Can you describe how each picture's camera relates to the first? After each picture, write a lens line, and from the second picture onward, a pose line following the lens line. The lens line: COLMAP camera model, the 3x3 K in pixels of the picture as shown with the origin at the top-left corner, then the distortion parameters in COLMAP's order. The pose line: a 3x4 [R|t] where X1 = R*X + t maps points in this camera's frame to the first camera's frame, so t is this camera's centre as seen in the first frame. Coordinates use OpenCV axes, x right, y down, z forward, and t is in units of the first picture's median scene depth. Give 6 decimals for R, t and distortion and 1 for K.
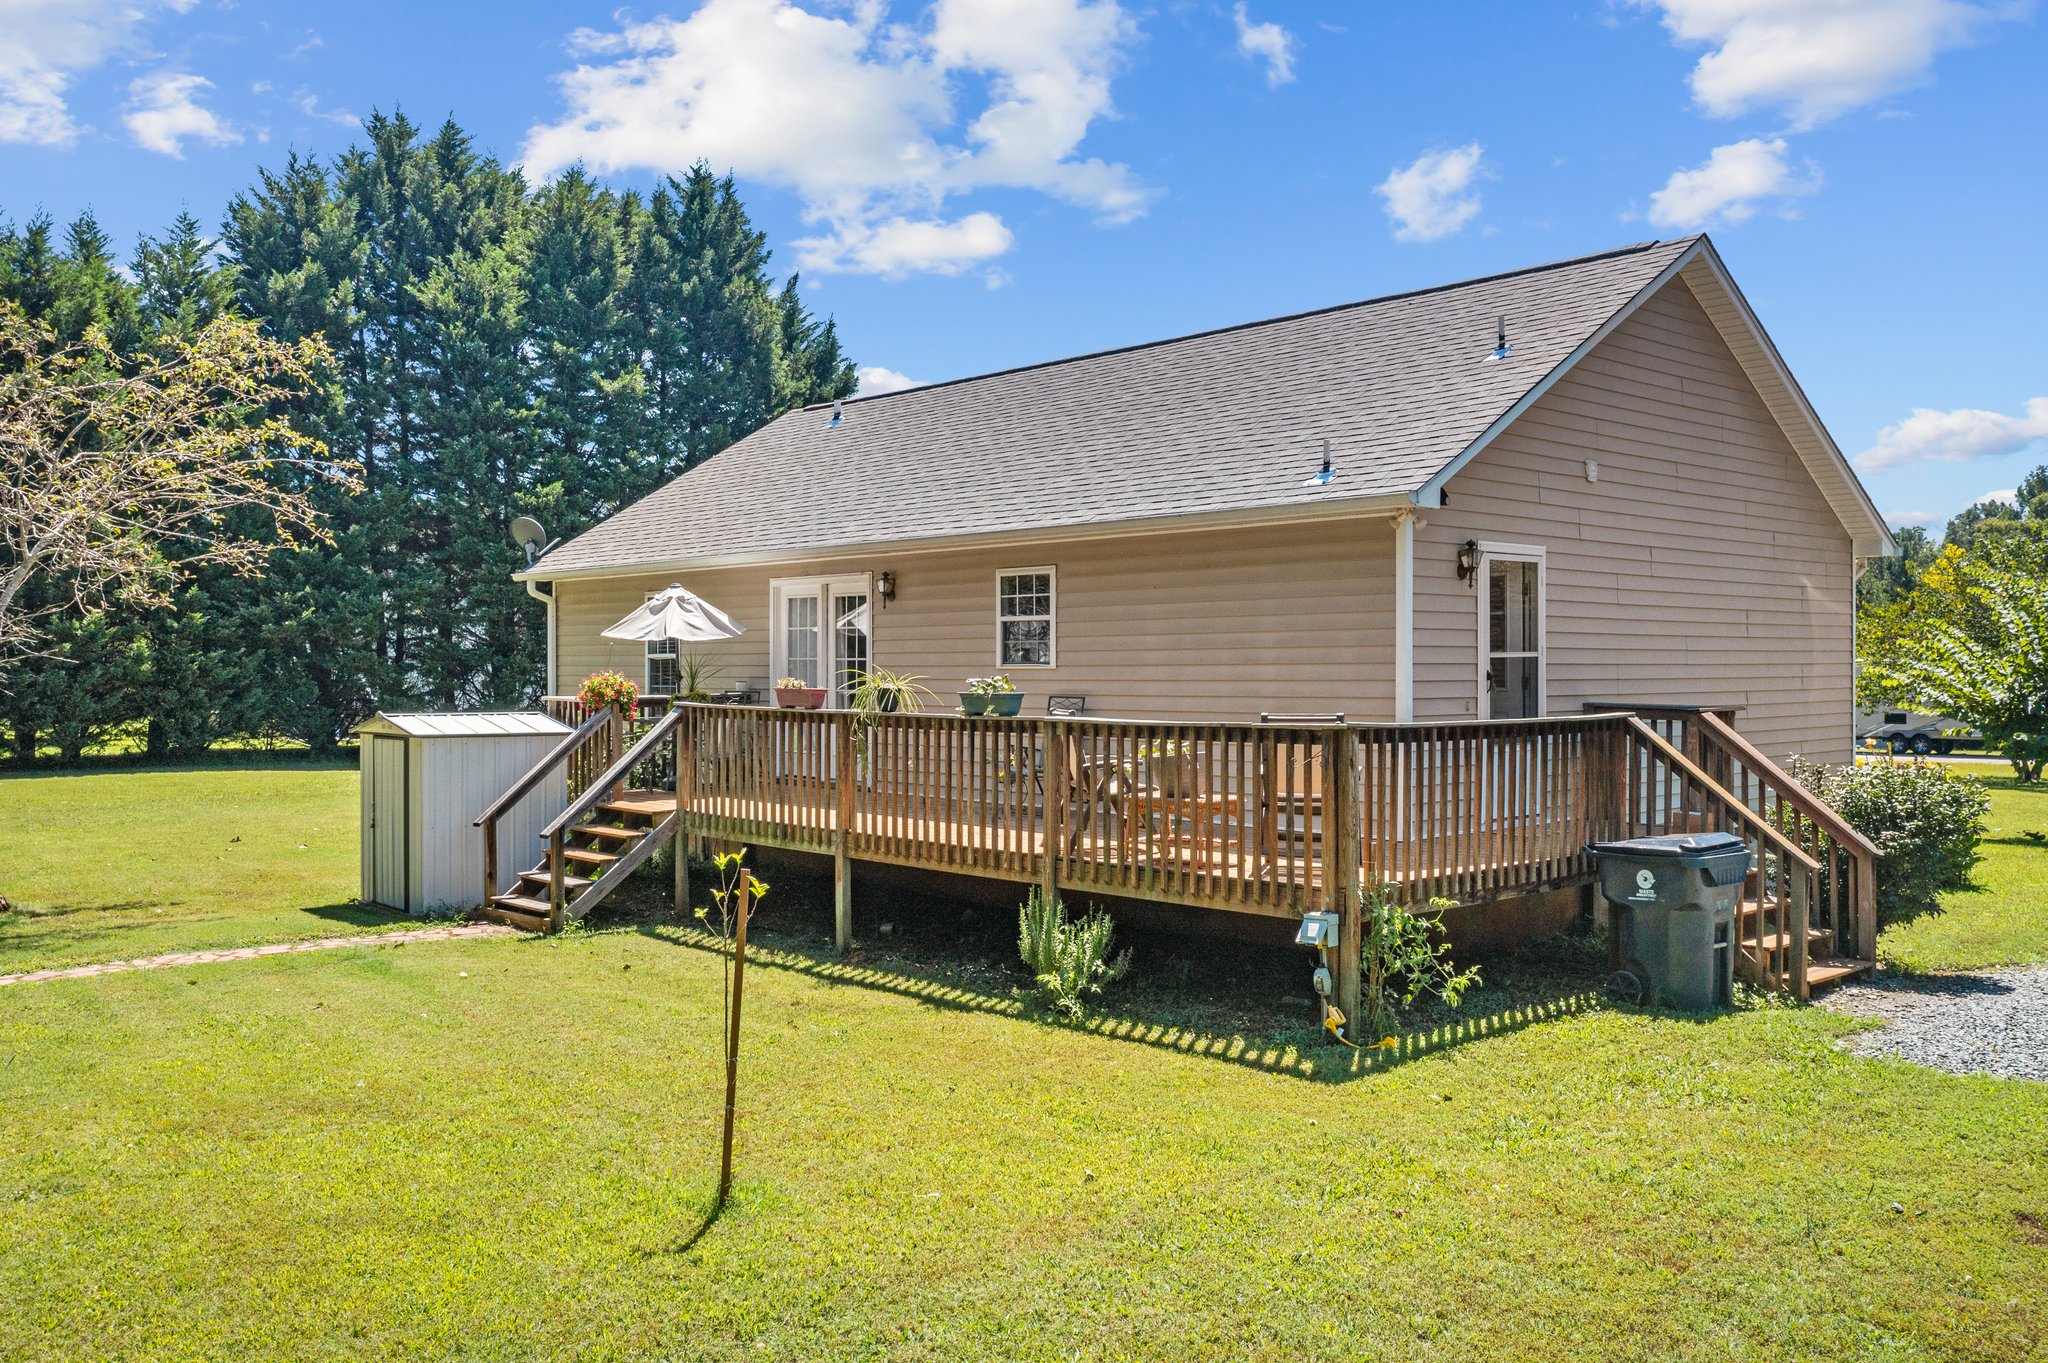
lens RADIAL K [[1677.2, 0, 1032.2], [0, 1677.2, 694.2], [0, 0, 1]] dist [-0.006627, -0.000567]
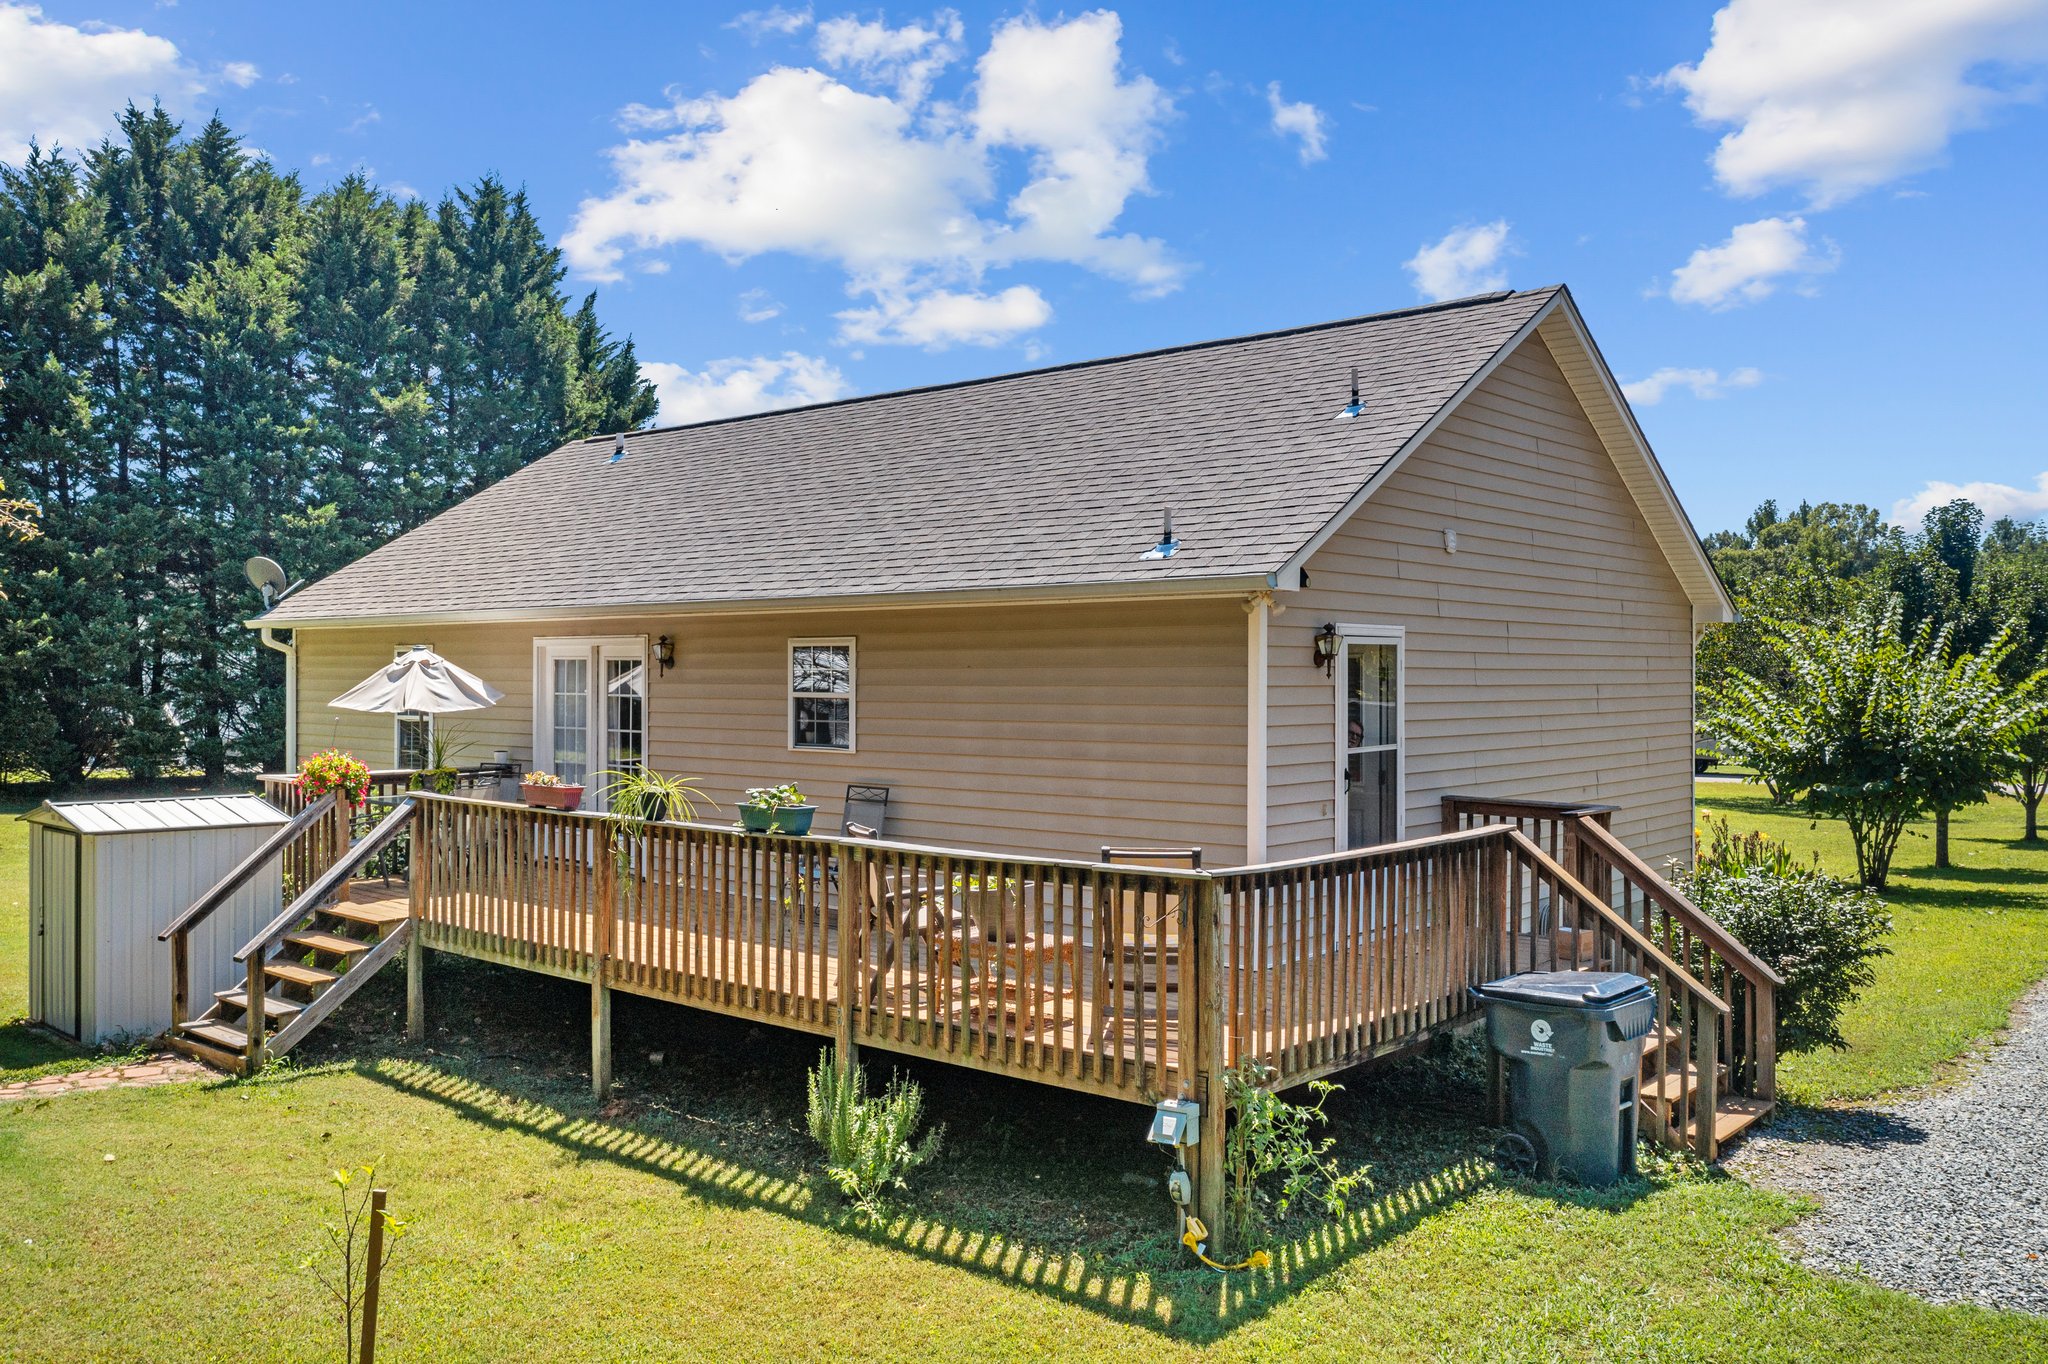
lens RADIAL K [[1622.8, 0, 1023.9], [0, 1622.8, 670.4], [0, 0, 1]] dist [-0.004412, 0.007438]
pose [[0.993519, 0.004116, 0.113592, 0.005074], [-0.001691, 0.999769, -0.021439, -0.042390], [-0.113654, 0.021108, 0.993296, 0.150136]]
